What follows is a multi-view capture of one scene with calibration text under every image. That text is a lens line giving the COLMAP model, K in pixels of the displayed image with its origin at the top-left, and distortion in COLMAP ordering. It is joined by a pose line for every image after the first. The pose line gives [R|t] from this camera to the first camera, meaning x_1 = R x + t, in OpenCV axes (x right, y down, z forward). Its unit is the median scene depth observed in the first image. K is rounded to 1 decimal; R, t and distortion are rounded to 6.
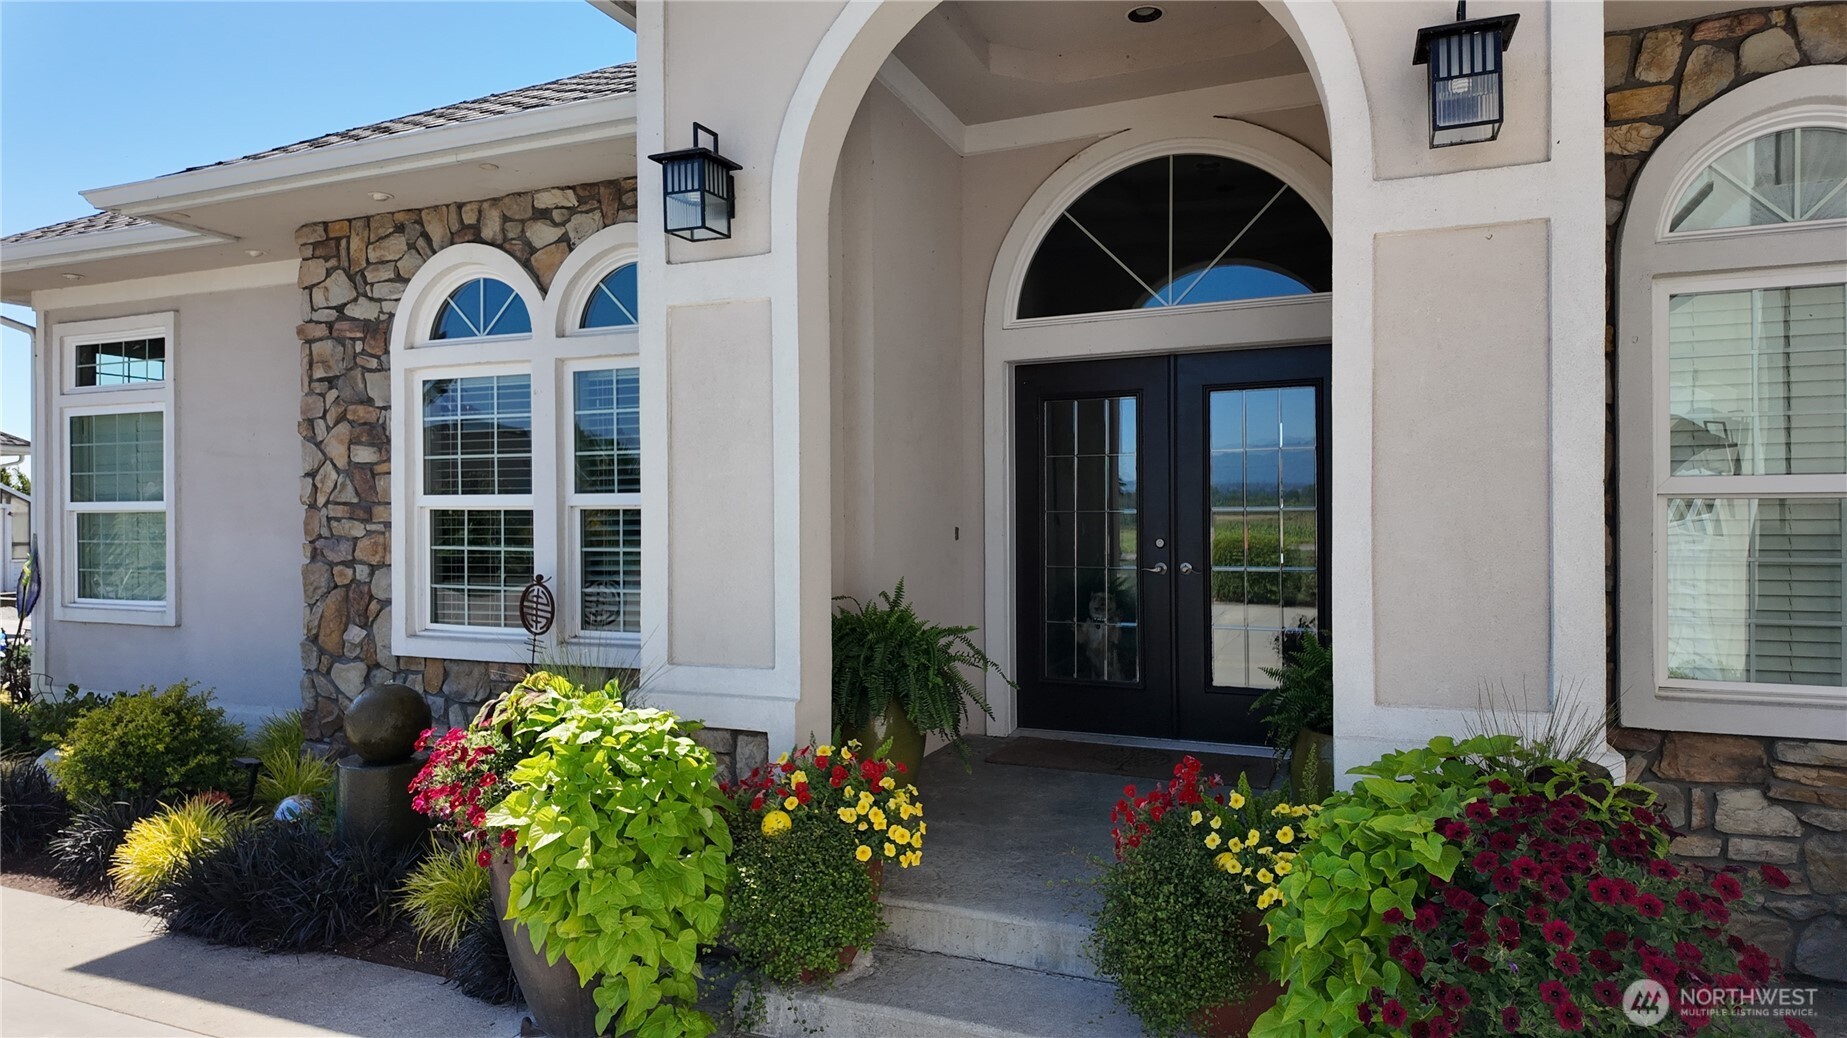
lens RADIAL K [[1089.1, 0, 923.5], [0, 1089.1, 519.0], [0, 0, 1]] dist [0.000236, -0.000273]
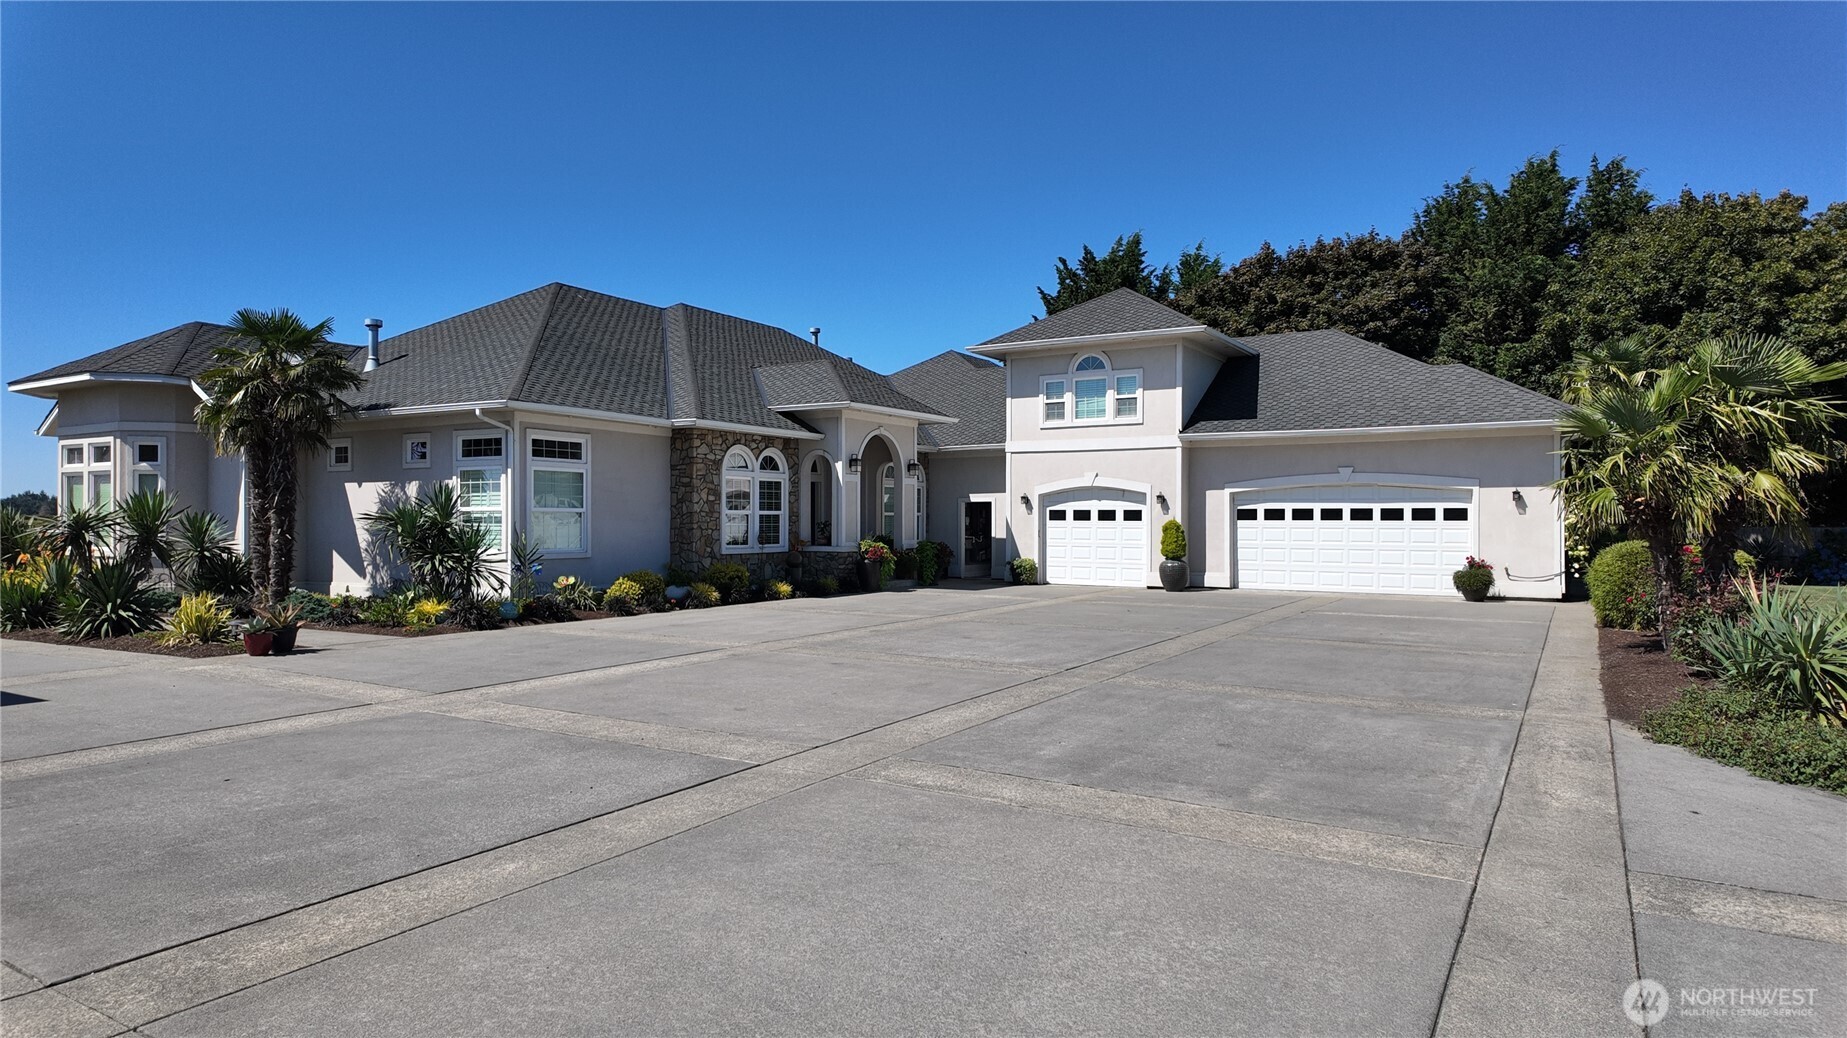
lens RADIAL K [[1089.1, 0, 923.5], [0, 1089.1, 519.0], [0, 0, 1]] dist [0.000236, -0.000273]
pose [[0.153574, 0.001964, 0.988135, -4.372465], [0.002134, 0.999995, -0.002319, 0.019080], [-0.988135, 0.002465, 0.153569, -0.214332]]
